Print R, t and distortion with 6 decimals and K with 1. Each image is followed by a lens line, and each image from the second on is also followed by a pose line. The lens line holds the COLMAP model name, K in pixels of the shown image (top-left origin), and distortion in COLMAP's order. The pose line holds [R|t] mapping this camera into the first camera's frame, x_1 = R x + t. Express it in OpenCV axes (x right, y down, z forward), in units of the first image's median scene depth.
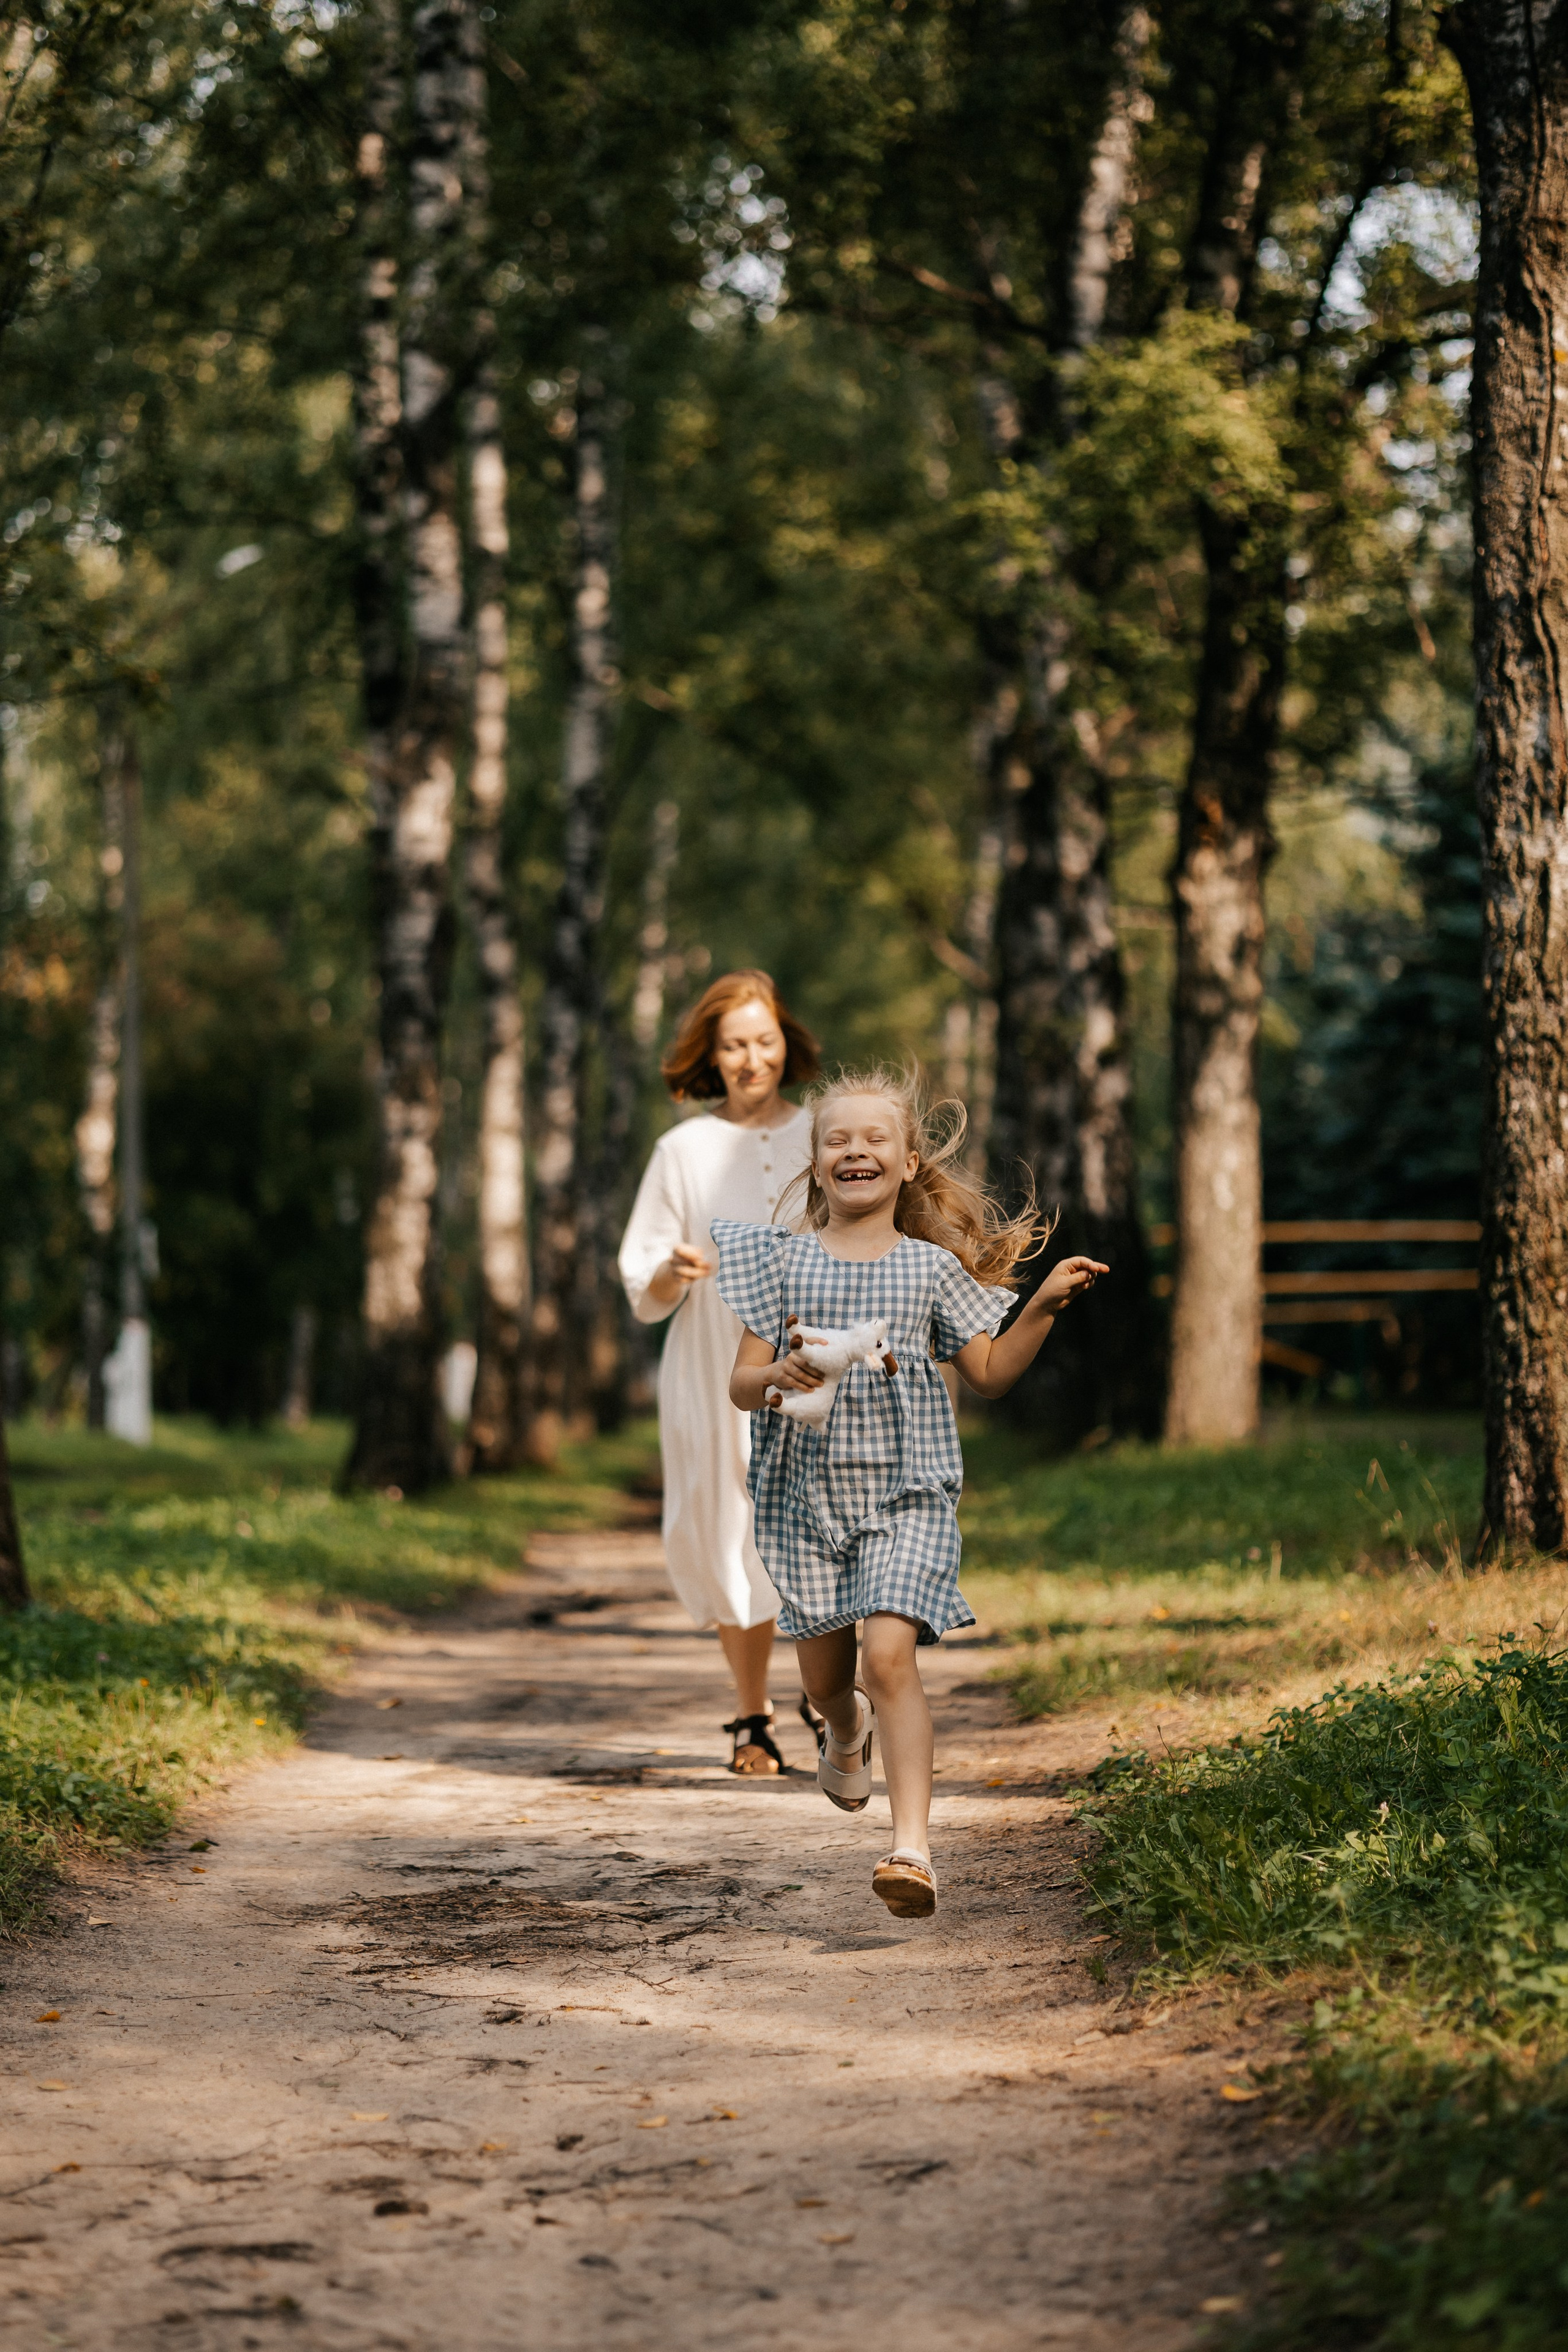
lens RADIAL K [[5633.1, 0, 784.0], [0, 5633.1, 1176.0], [0, 0, 1]] dist [-0.057790, 0.476165]
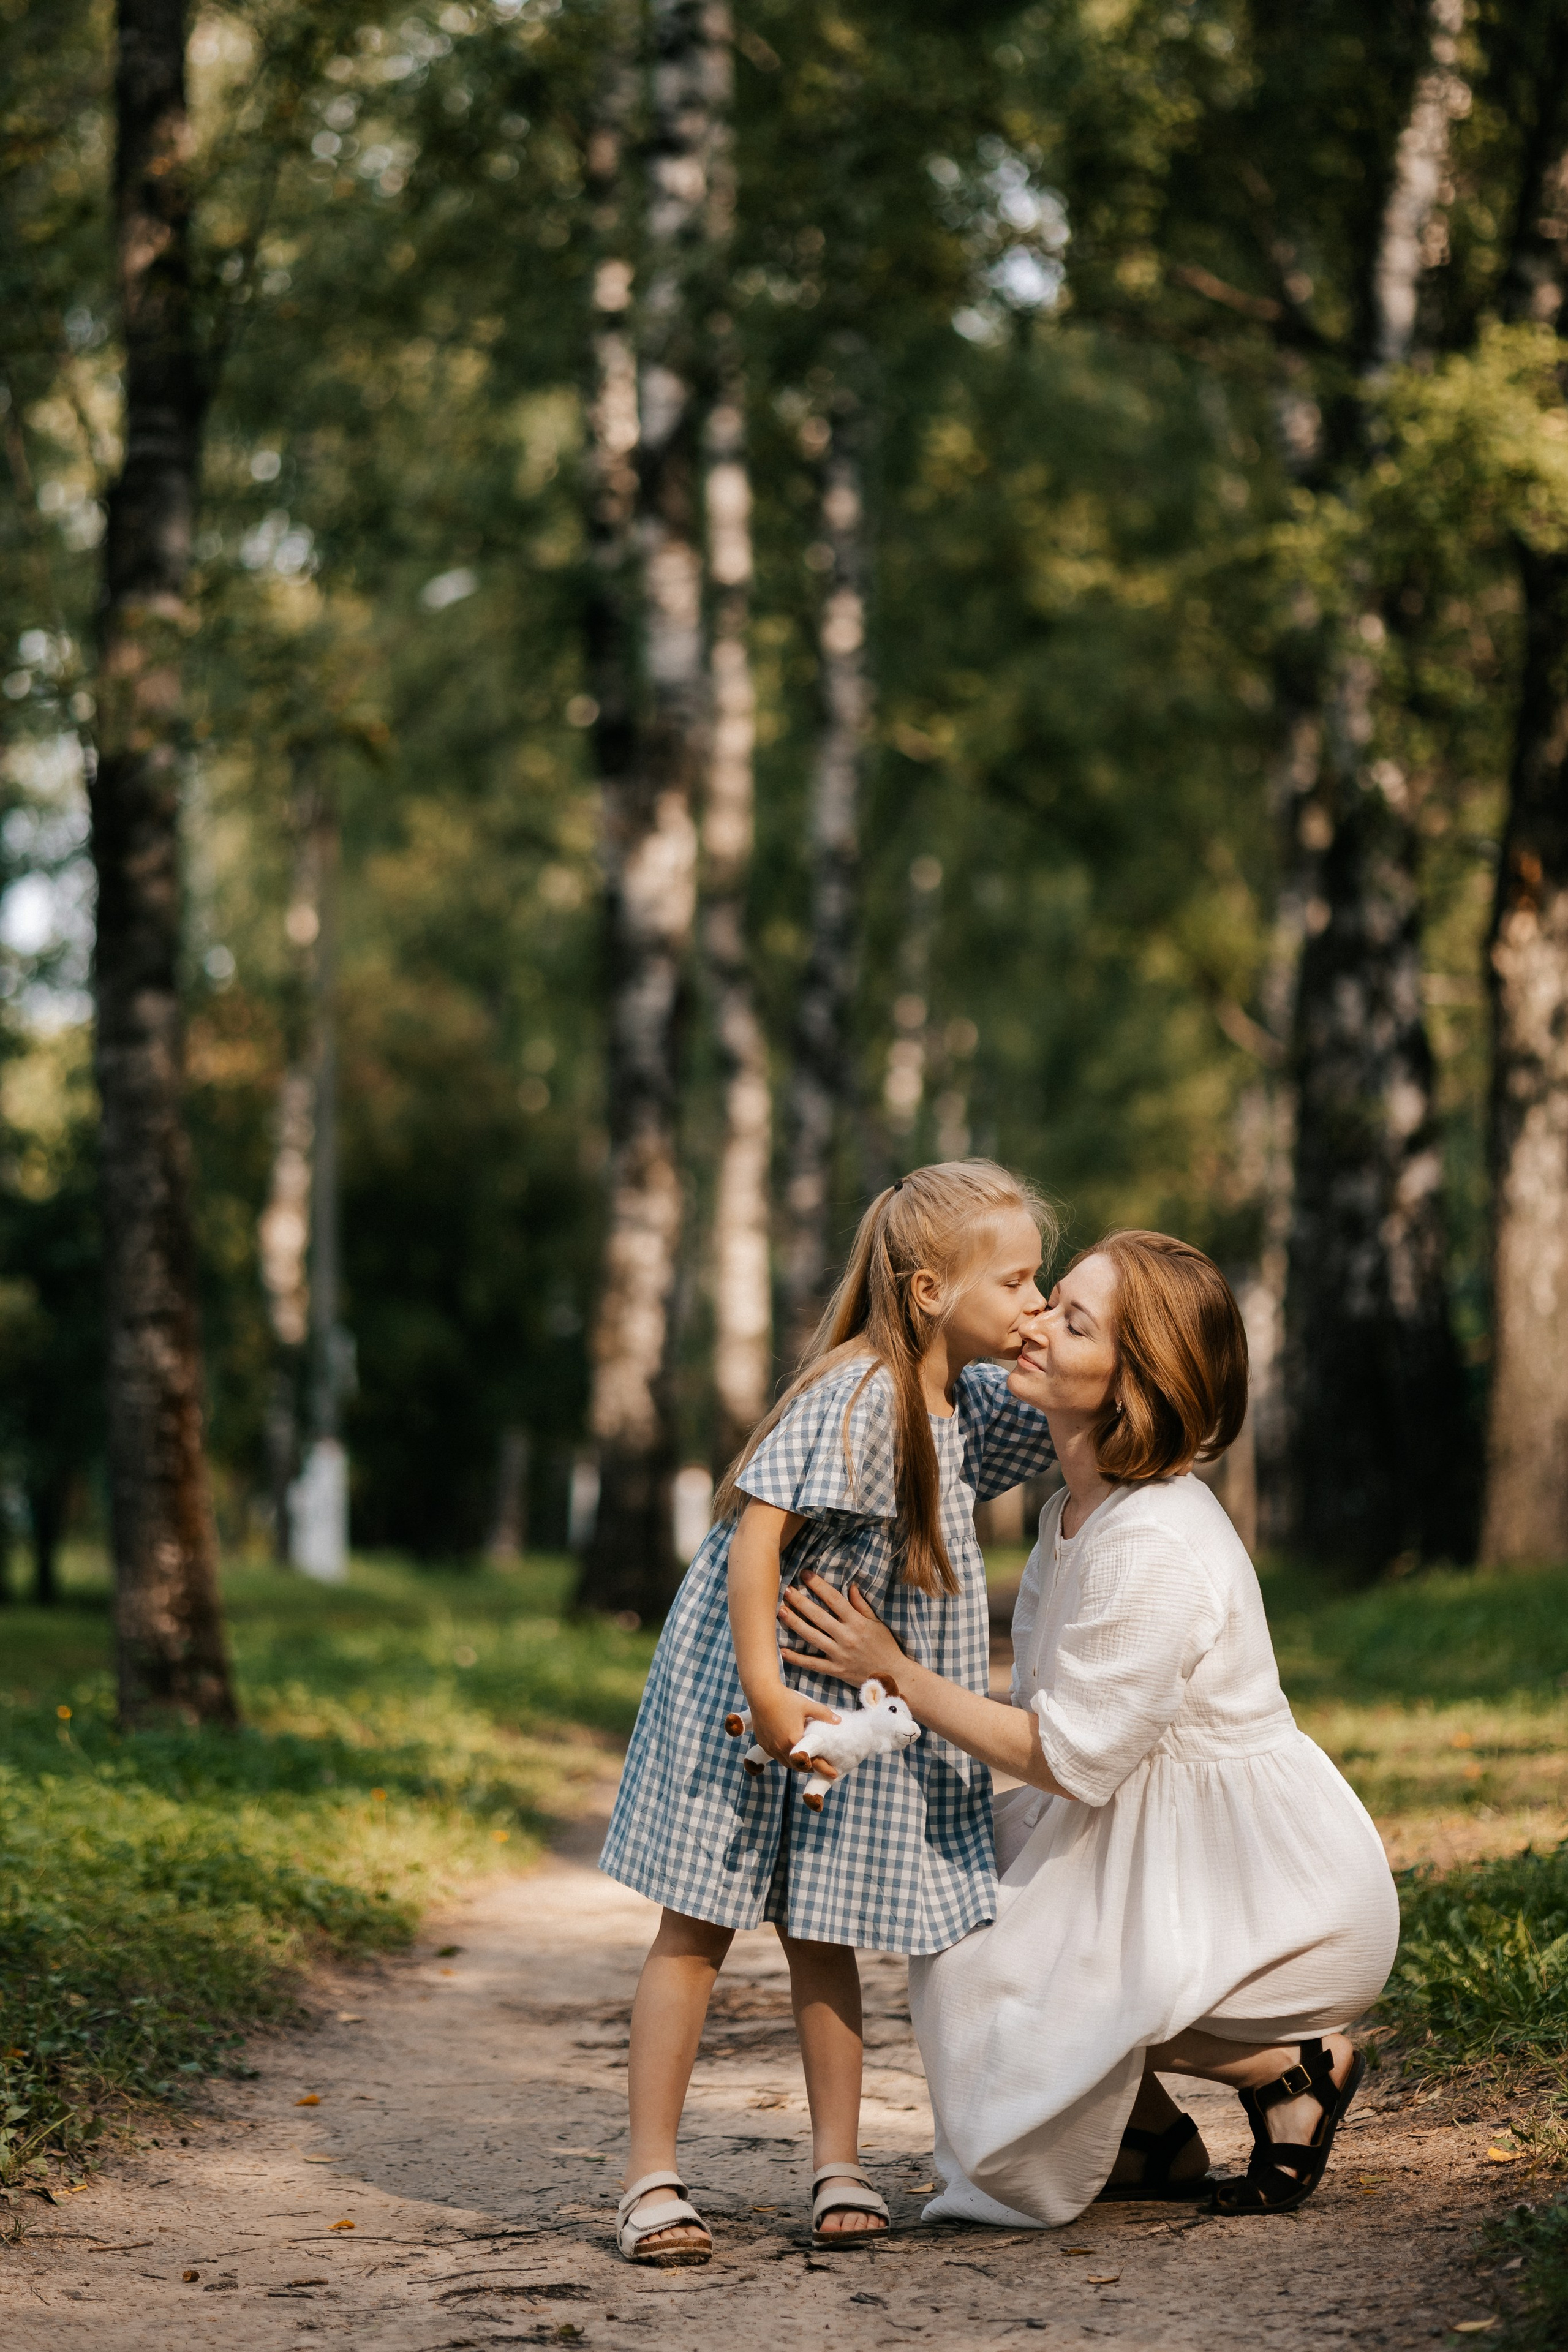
lens RADIAL K [[6610.4, 0, 826.0], [0, 6610.4, 1121.5], [0, 0, 1]] dist [-0.006461, 0.797588]
pose [[0.999376, 0.001146, -0.035291, 0.000444], [-0.002065, 0.999659, -0.026033, 0.003414], [0.035250, 0.026090, 0.999038, -0.072250]]
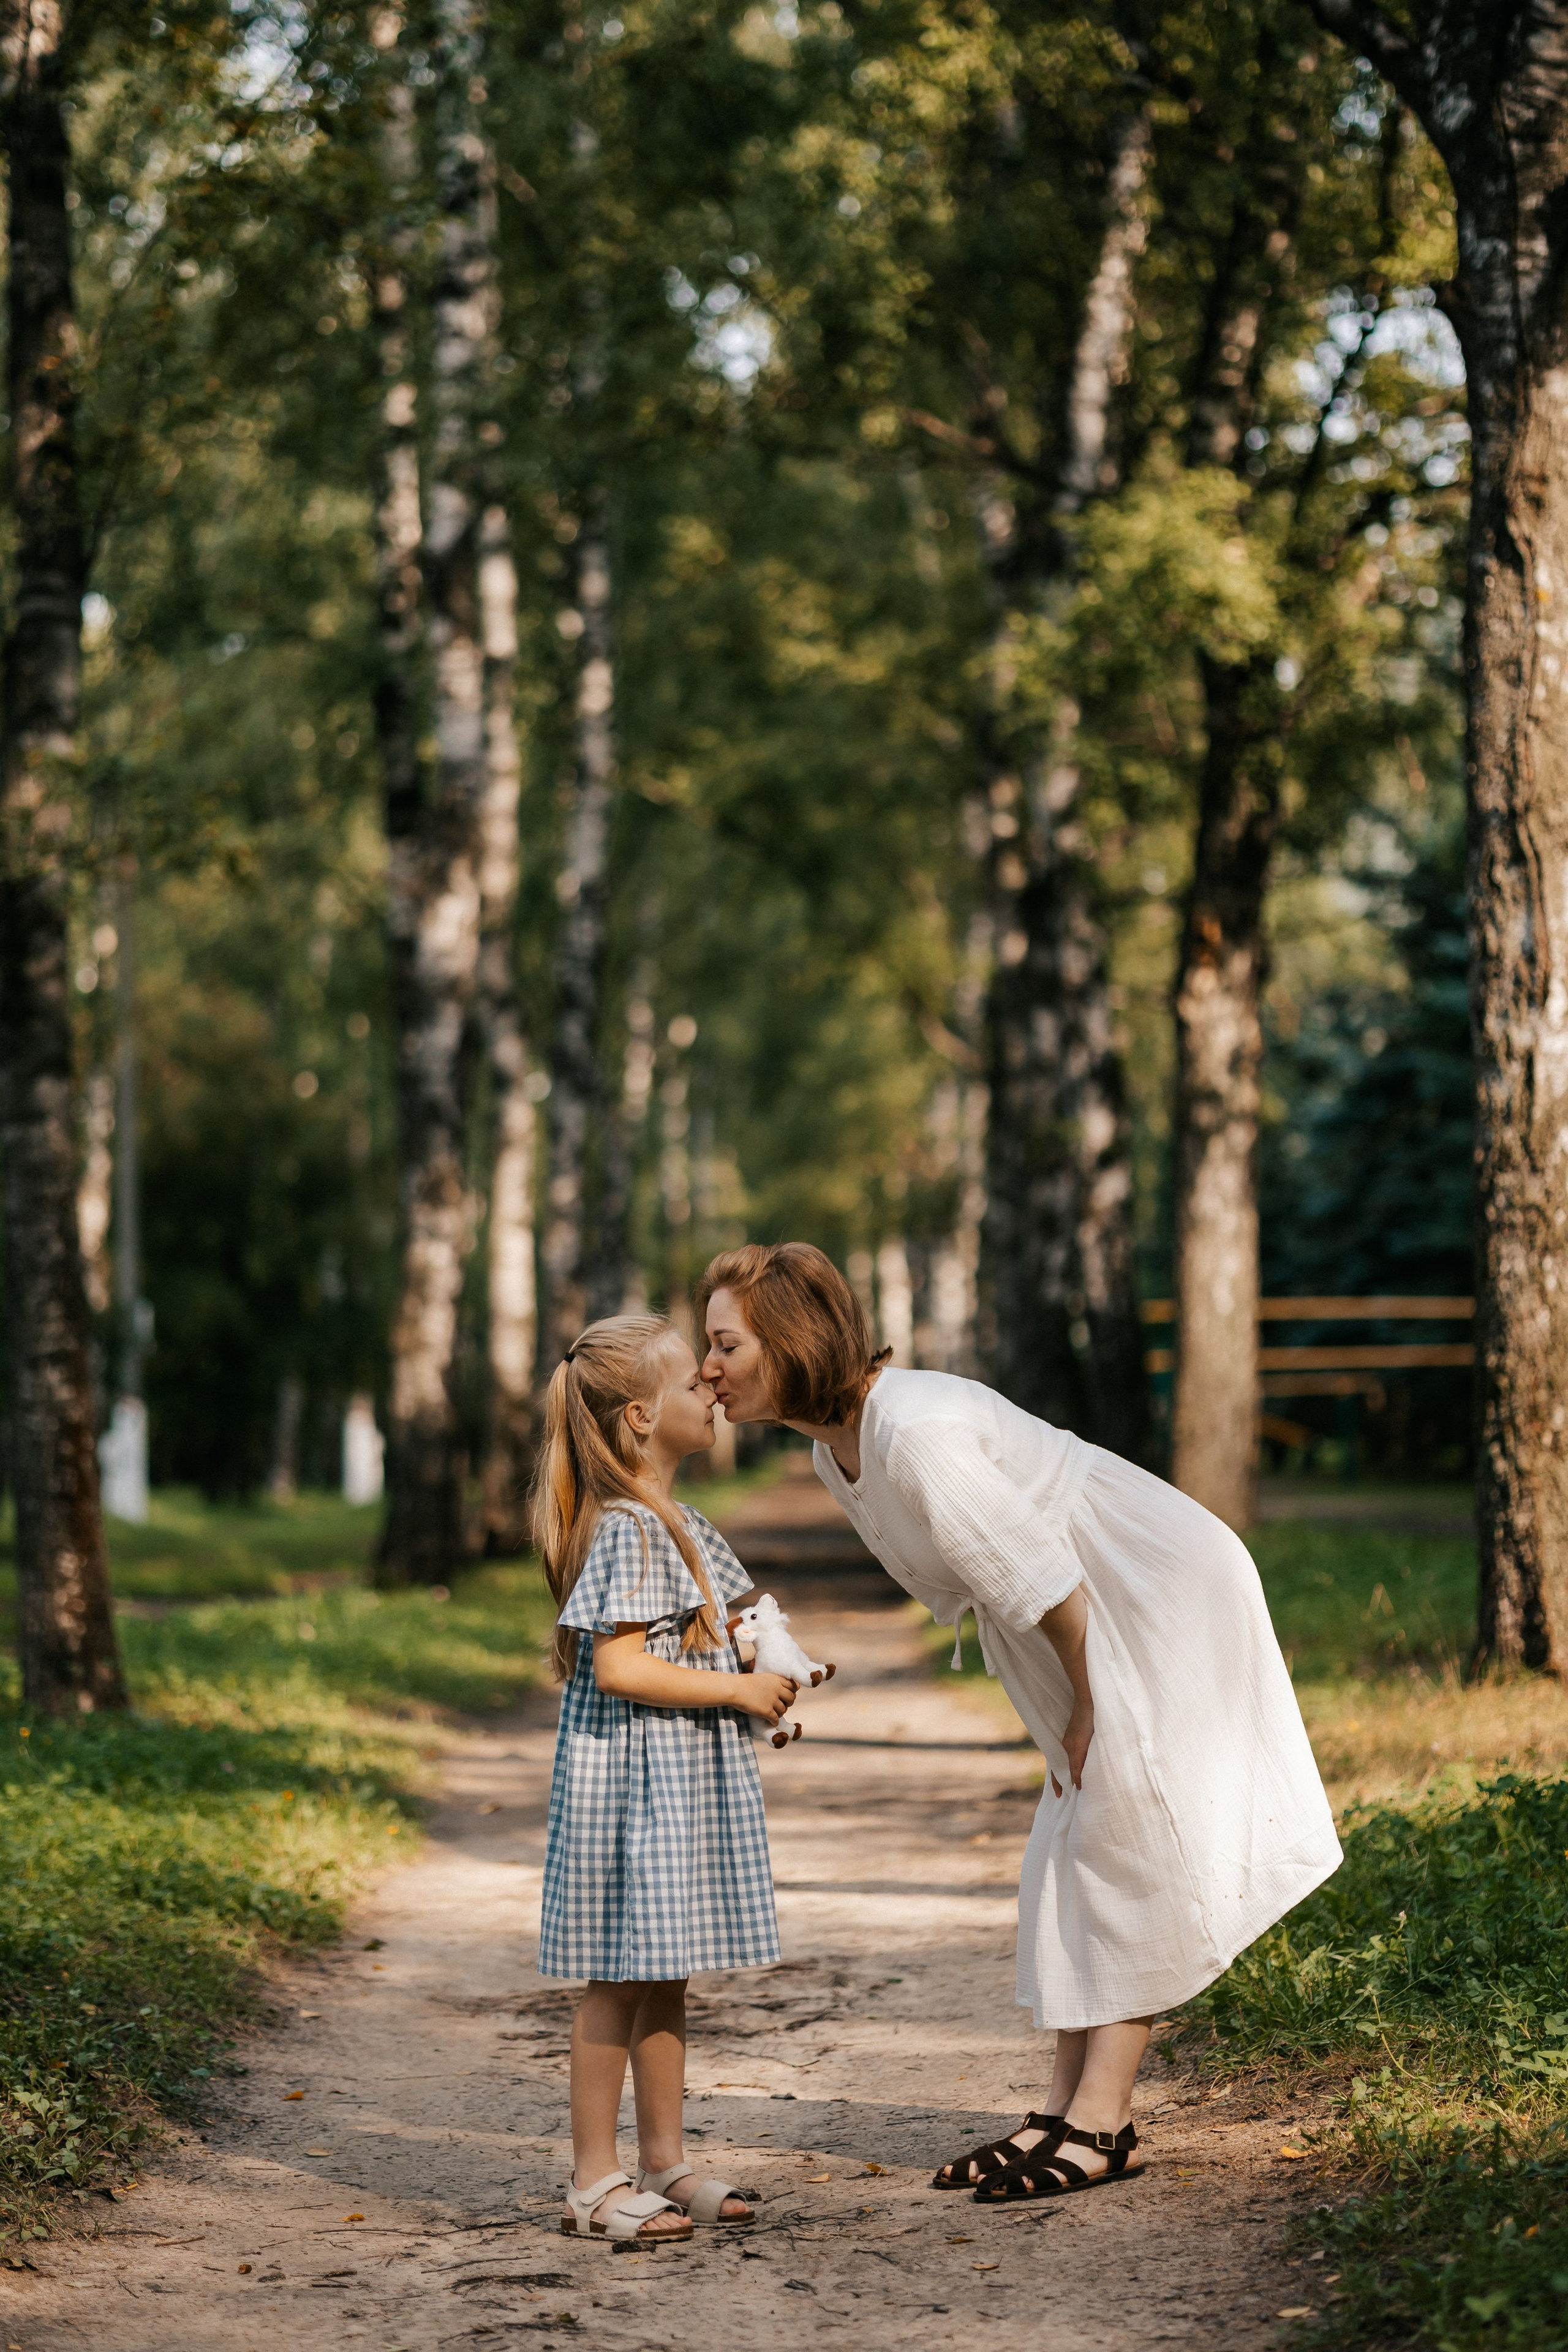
lens RADIAL K [[6000.3, 0, 784.0], [0, 6000.3, 1176.0], [0, 0, 1]] dist [0.047898, 0.610681]
pose [[0.999932, -0.003651, 0.011061, -0.017632], [0.003674, 0.999991, -0.002106, -0.019680], [-0.011053, 0.002147, 0.999937, -0.127986]]
